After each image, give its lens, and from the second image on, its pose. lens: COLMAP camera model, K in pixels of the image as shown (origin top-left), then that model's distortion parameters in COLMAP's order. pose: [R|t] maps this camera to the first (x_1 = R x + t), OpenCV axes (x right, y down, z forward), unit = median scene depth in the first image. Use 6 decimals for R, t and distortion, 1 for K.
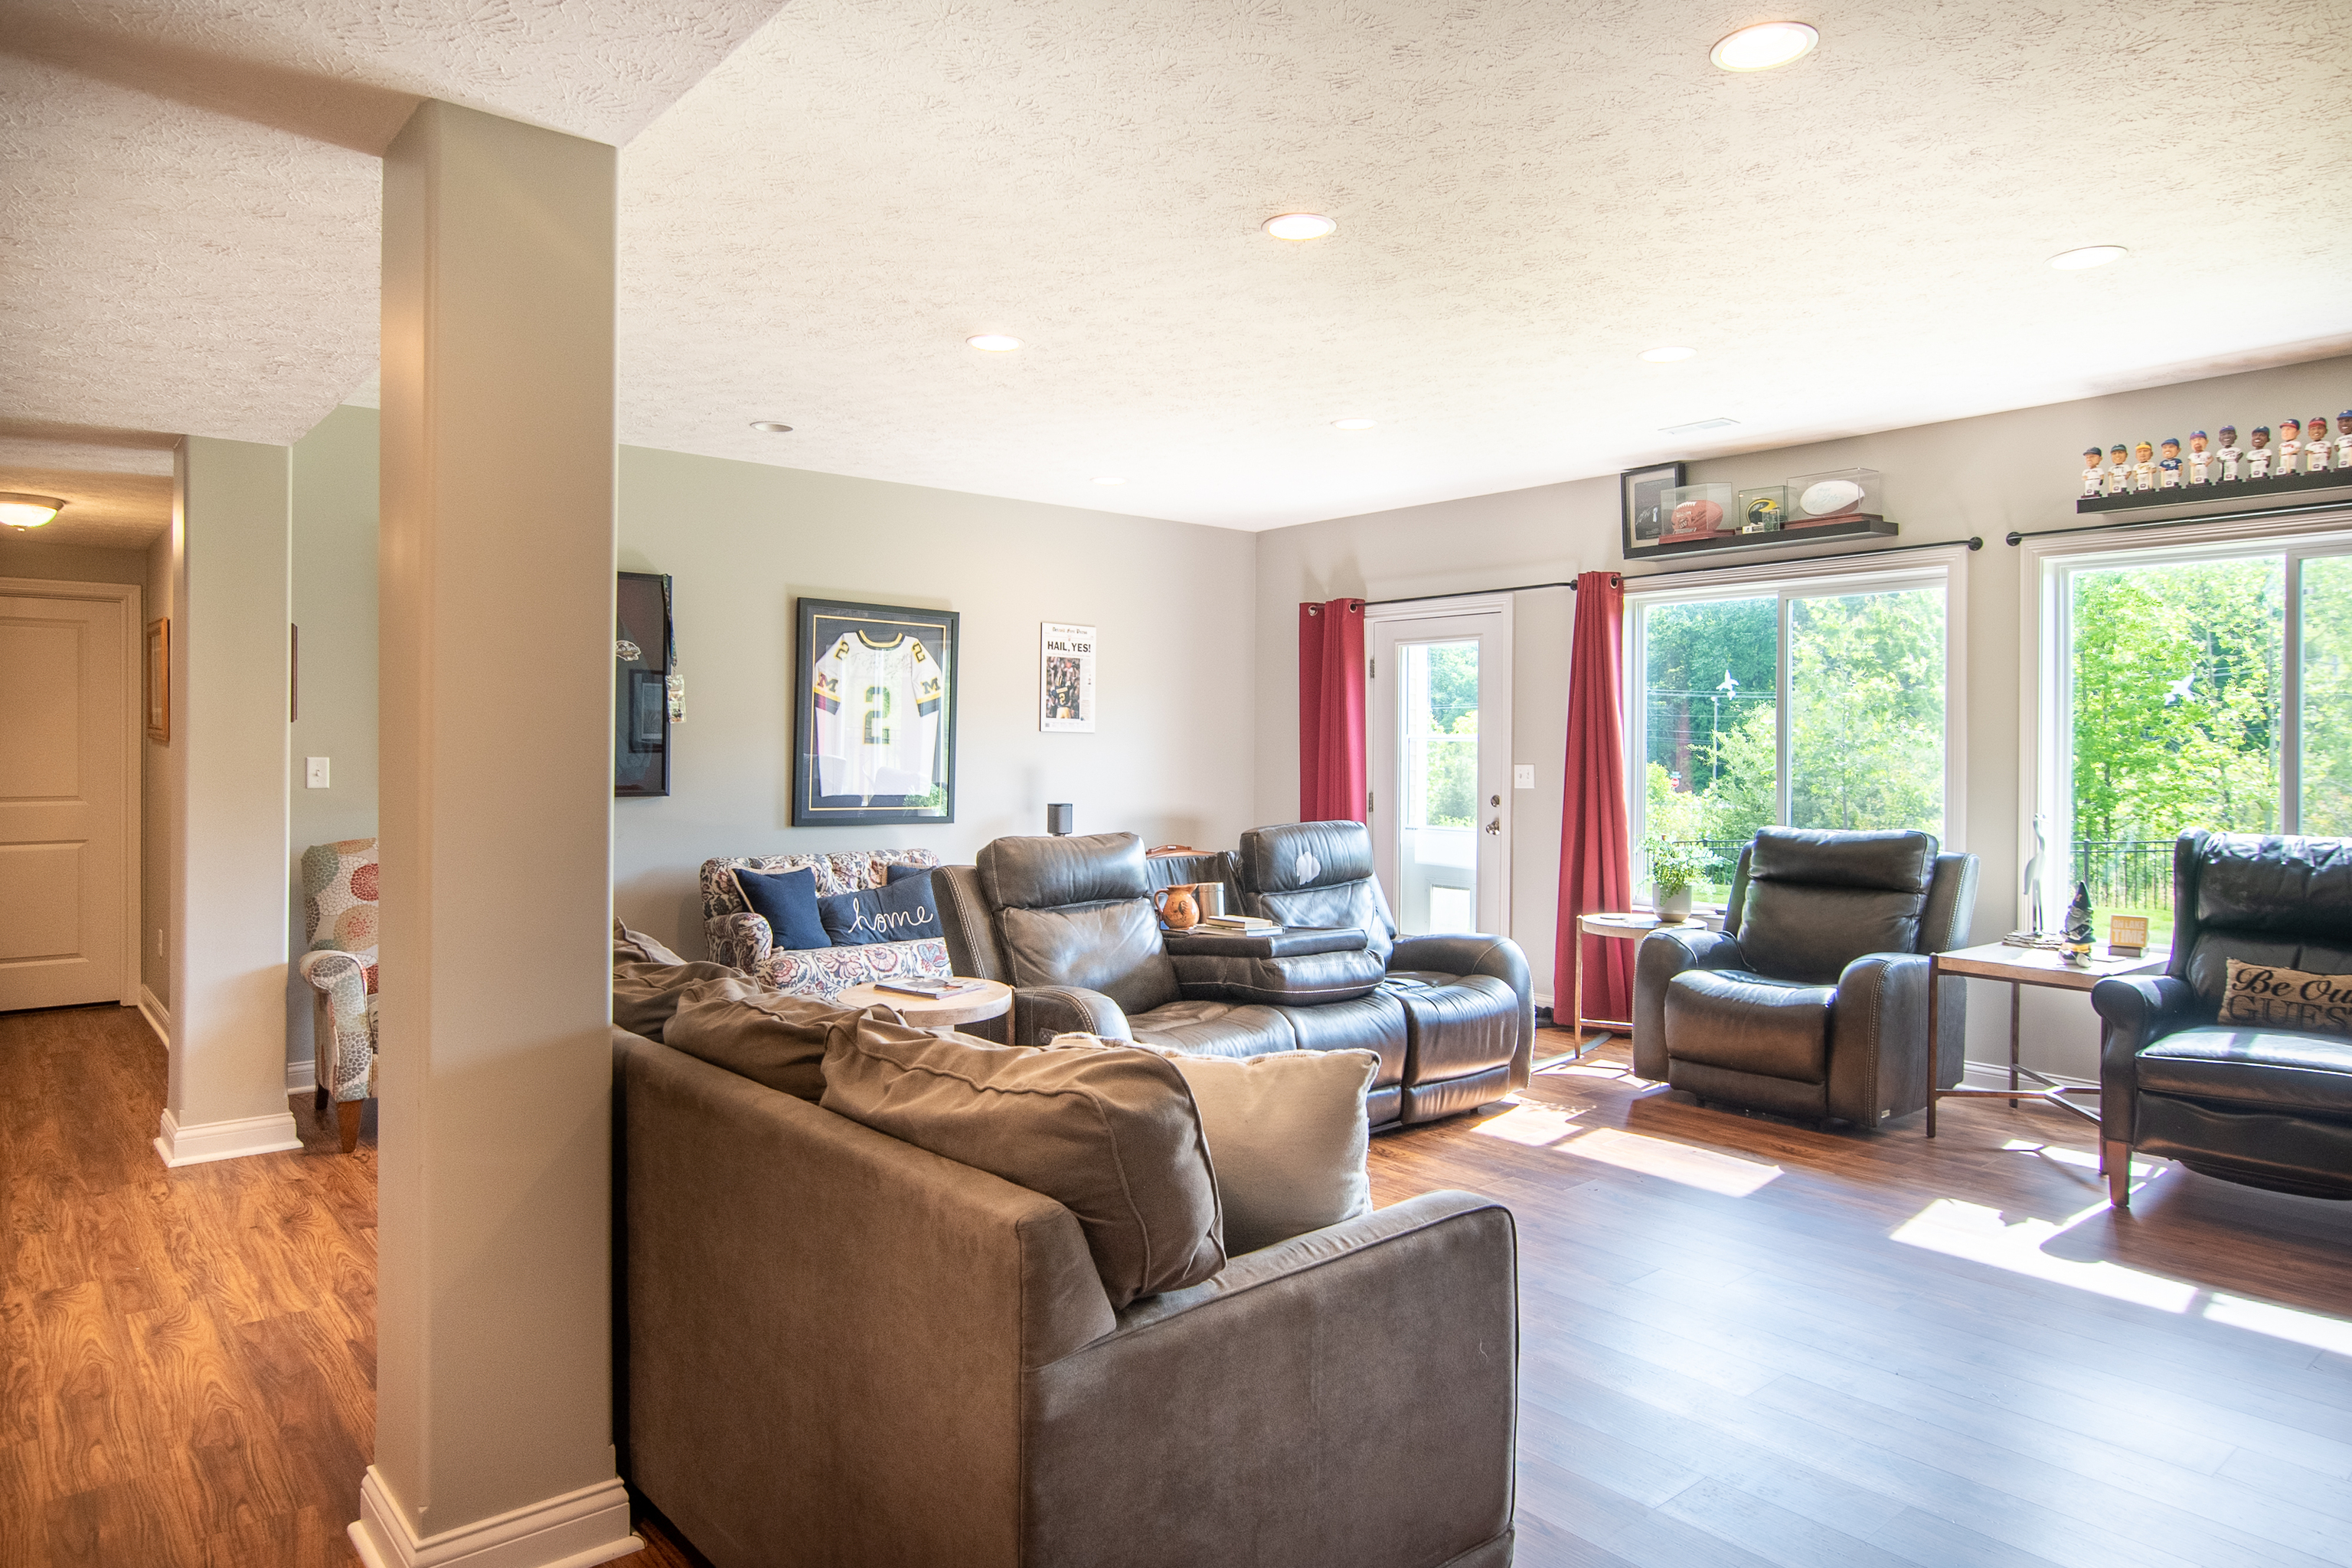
lens RADIAL K [[1455.9, 0, 1174.7], [0, 1455.9, 763.6], [0, 0, 1]] dist [0.002677, -0.000049]
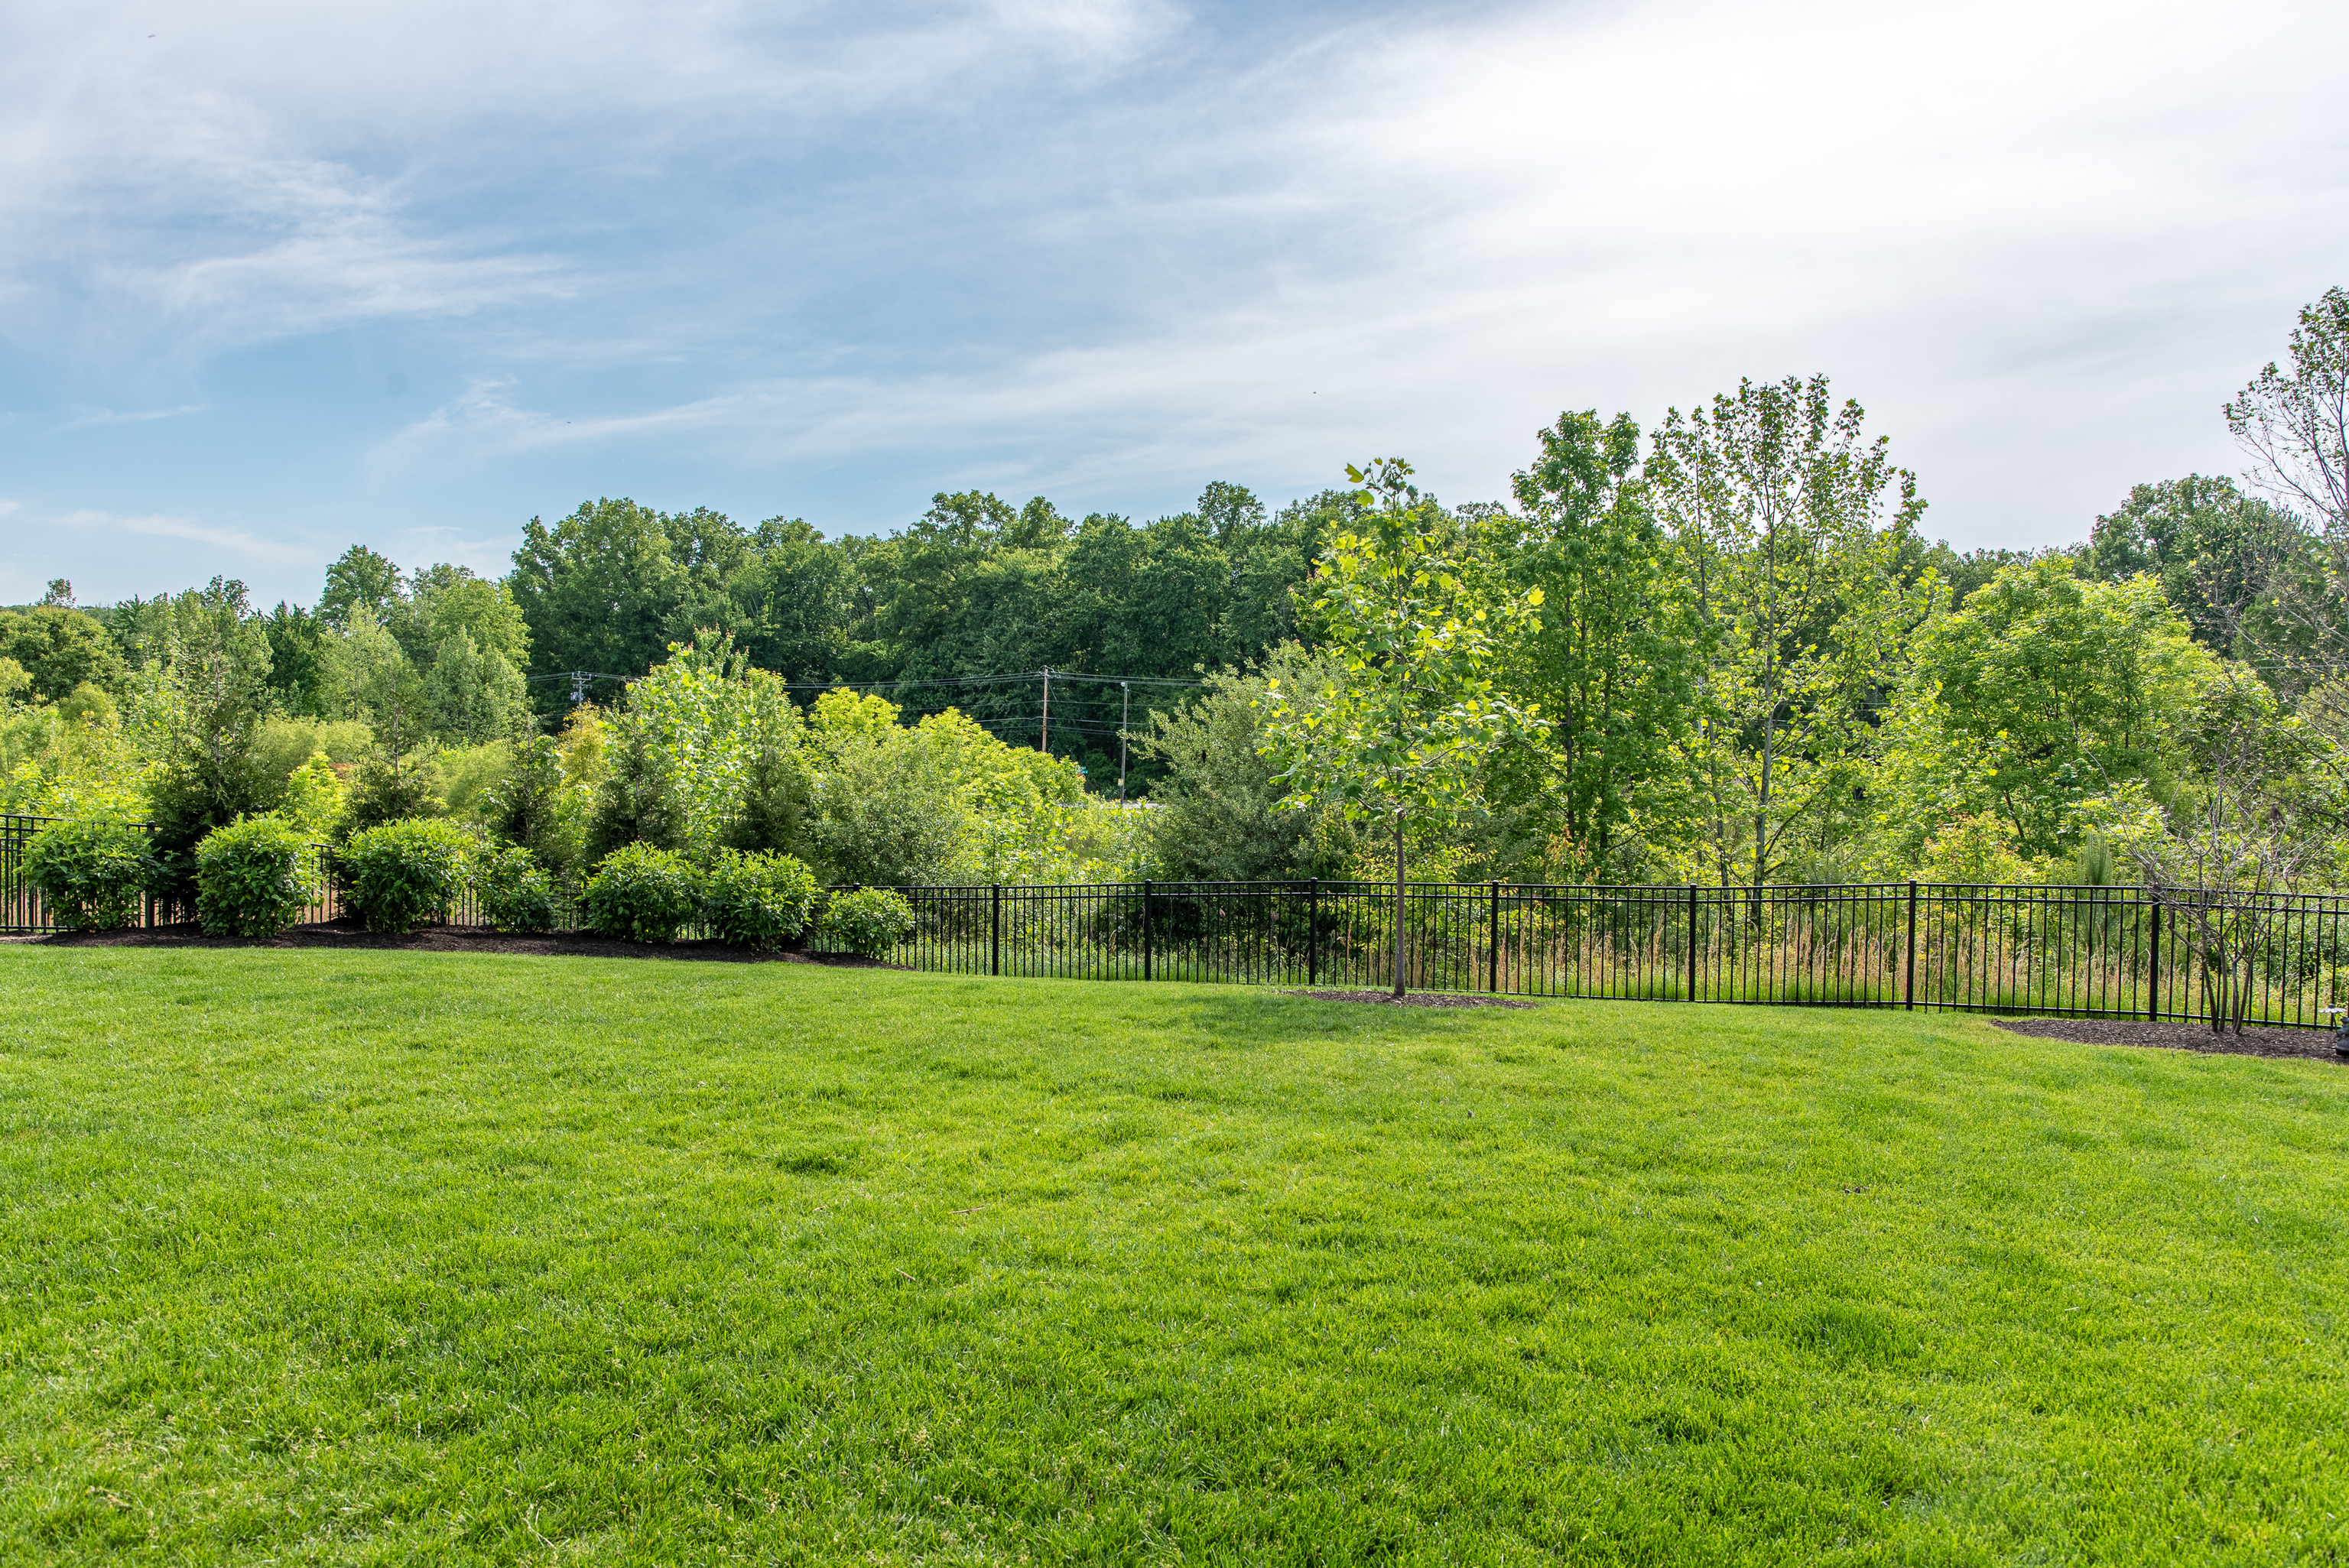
lens RADIAL K [[1652.4, 0, 1175.7], [0, 1652.4, 778.4], [0, 0, 1]] dist [-0.003441, -0.000735]
pose [[0.926097, 0.002716, 0.377275, 0.304602], [-0.008524, 0.999869, 0.013726, -0.004489], [-0.377188, -0.015927, 0.926000, 0.946823]]
